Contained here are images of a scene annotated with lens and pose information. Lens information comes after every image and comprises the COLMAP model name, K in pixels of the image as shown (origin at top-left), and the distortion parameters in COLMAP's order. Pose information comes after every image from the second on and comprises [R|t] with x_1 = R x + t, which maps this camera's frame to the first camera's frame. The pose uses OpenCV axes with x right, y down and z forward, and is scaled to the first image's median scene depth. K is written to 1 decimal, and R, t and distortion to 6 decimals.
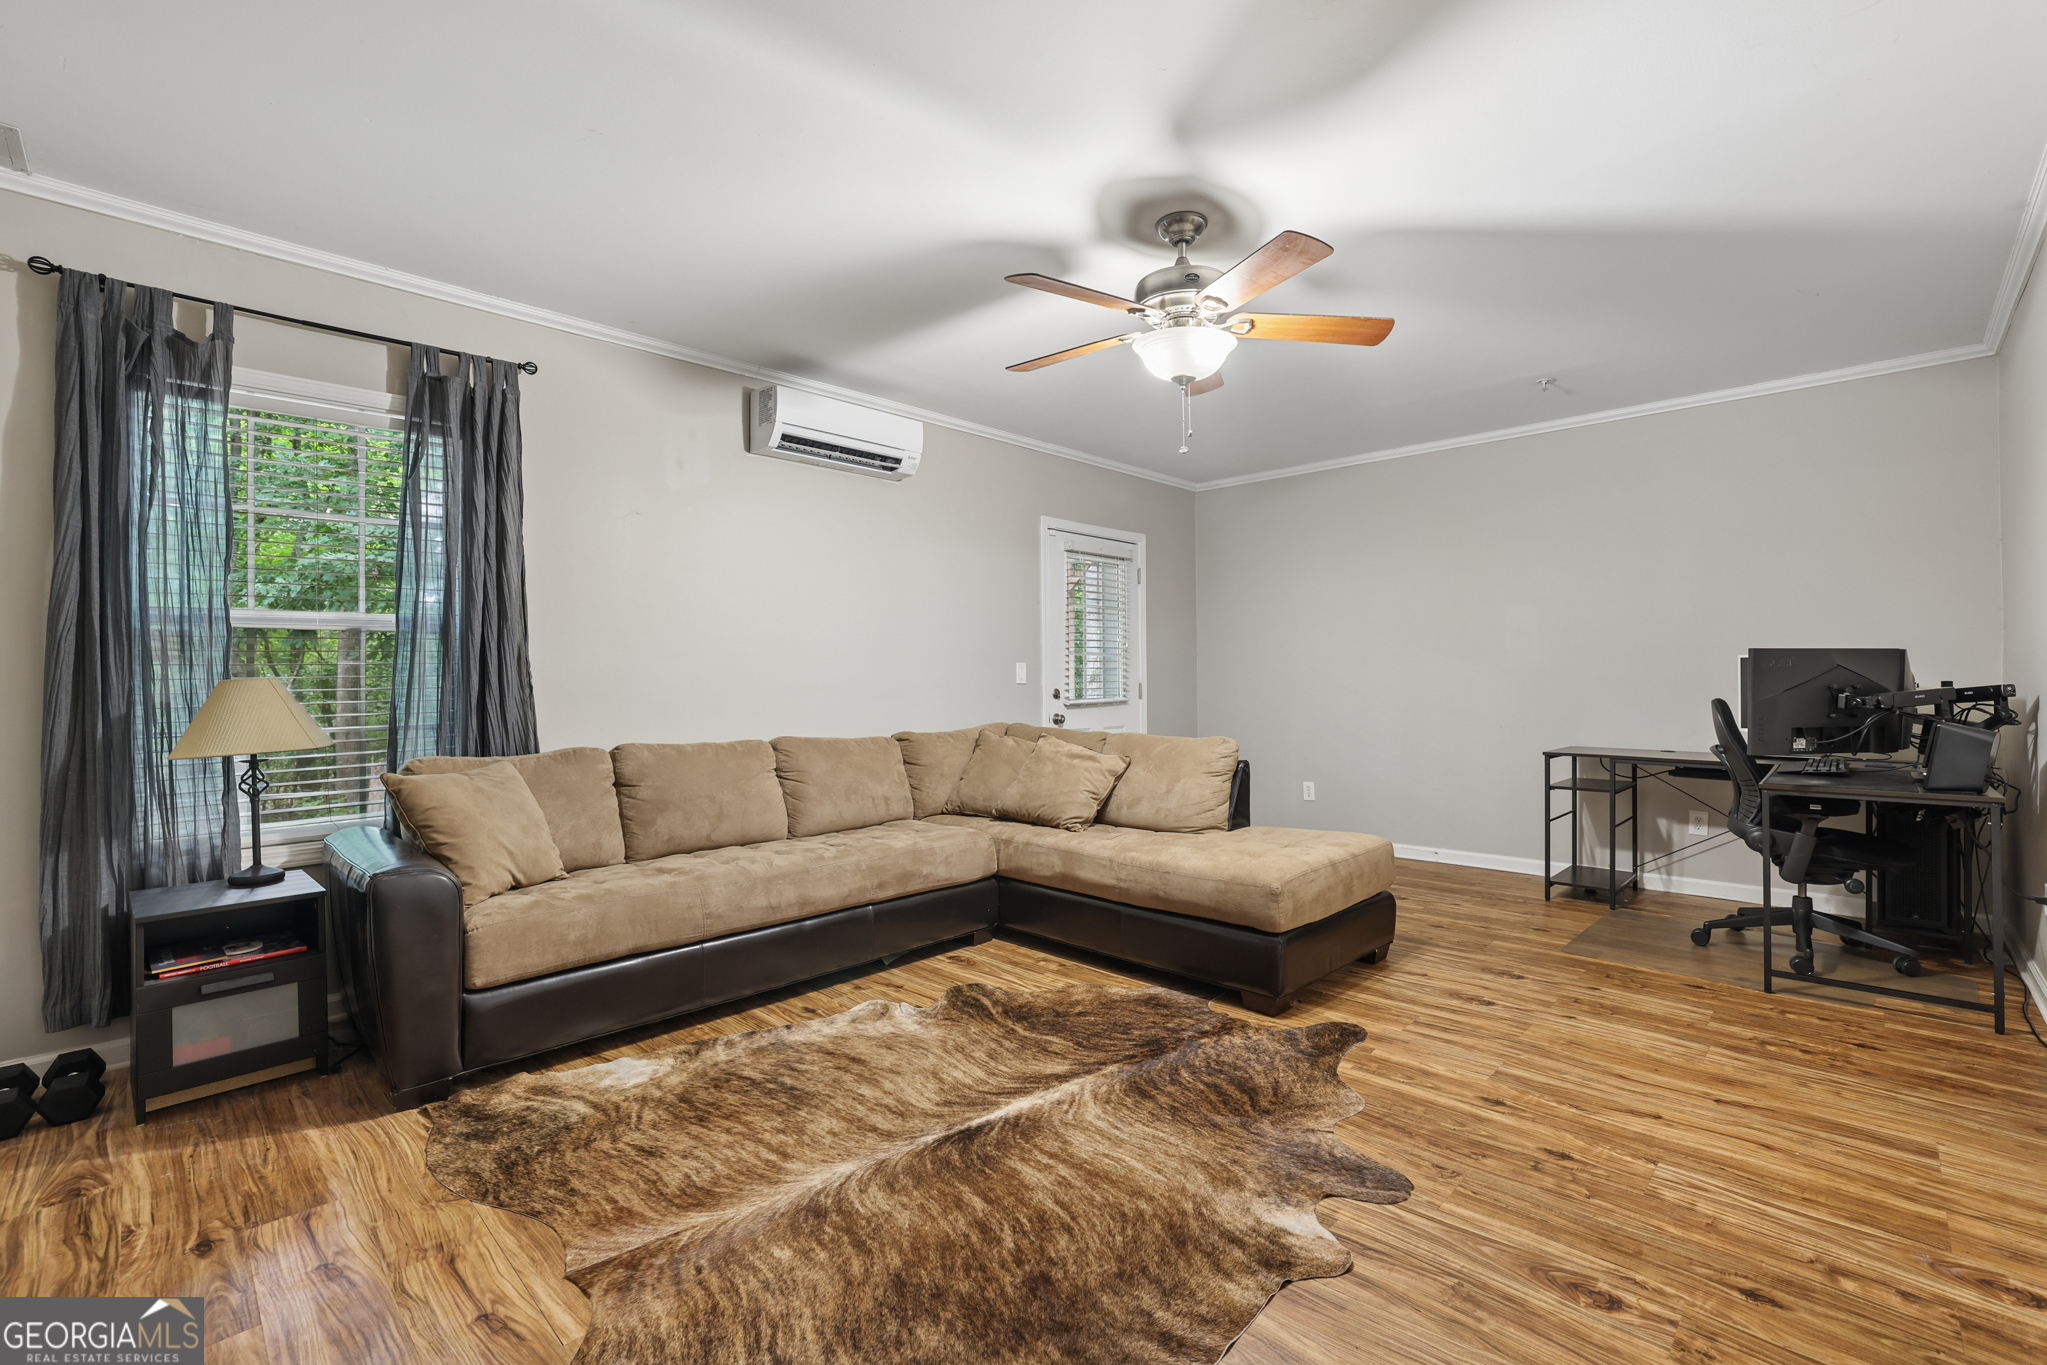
lens RADIAL K [[896.3, 0, 1023.5], [0, 896.3, 682.5], [0, 0, 1]] dist [-0.053040, 0.020825]
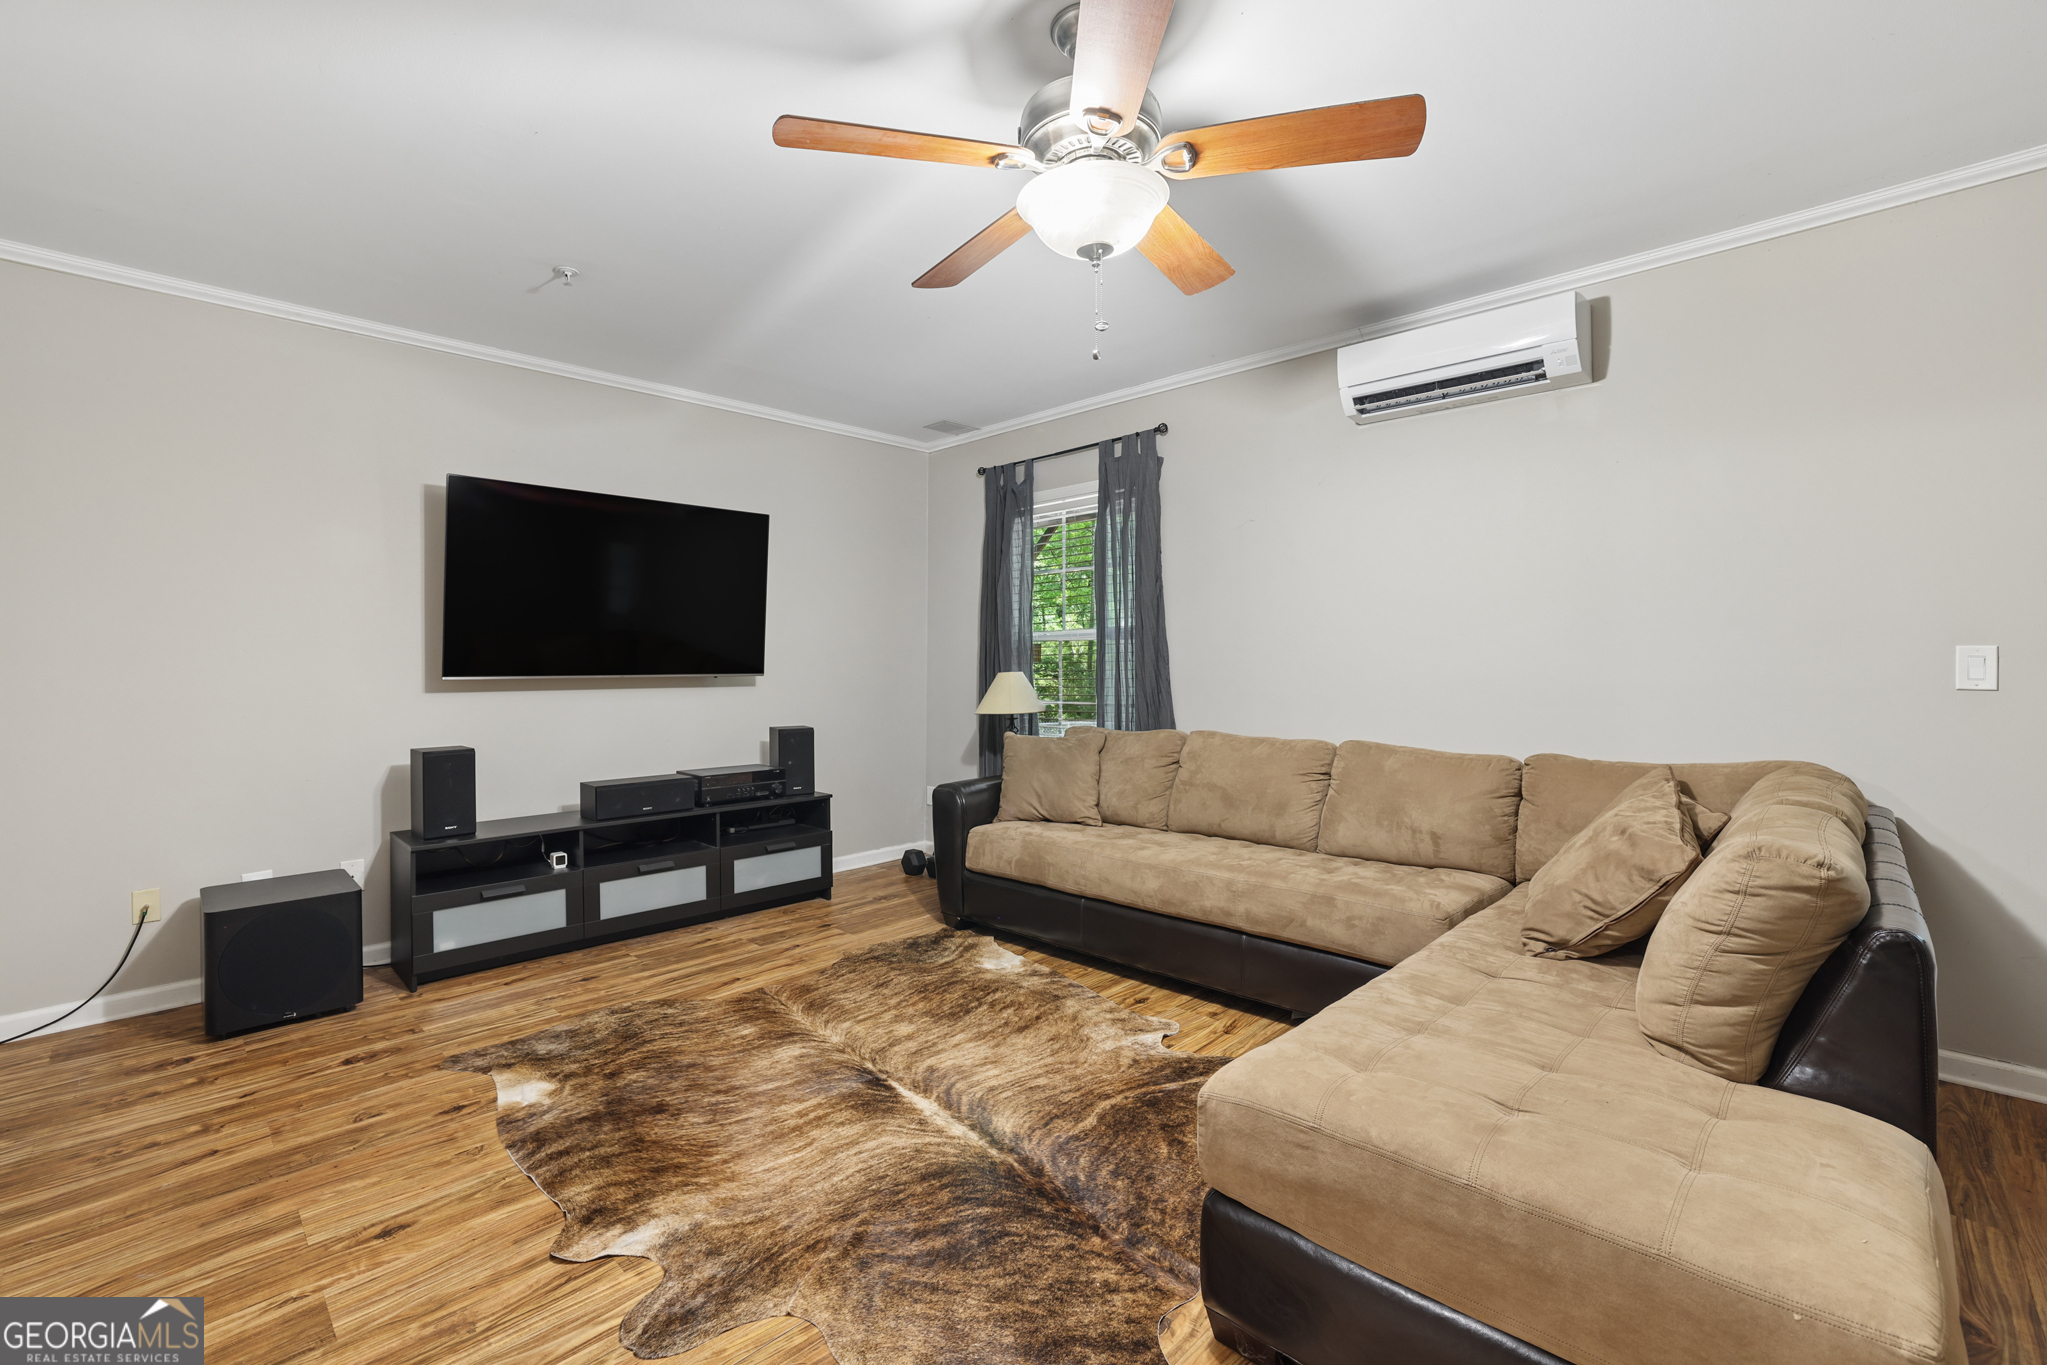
lens RADIAL K [[890.1, 0, 1020.8], [0, 890.1, 647.1], [0, 0, 1]] dist [-0.051473, 0.019715]
pose [[0.000627, -0.011267, -0.999936, 0.961736], [0.001985, 0.999935, -0.011266, -0.034883], [0.999998, -0.001978, 0.000649, 1.057661]]
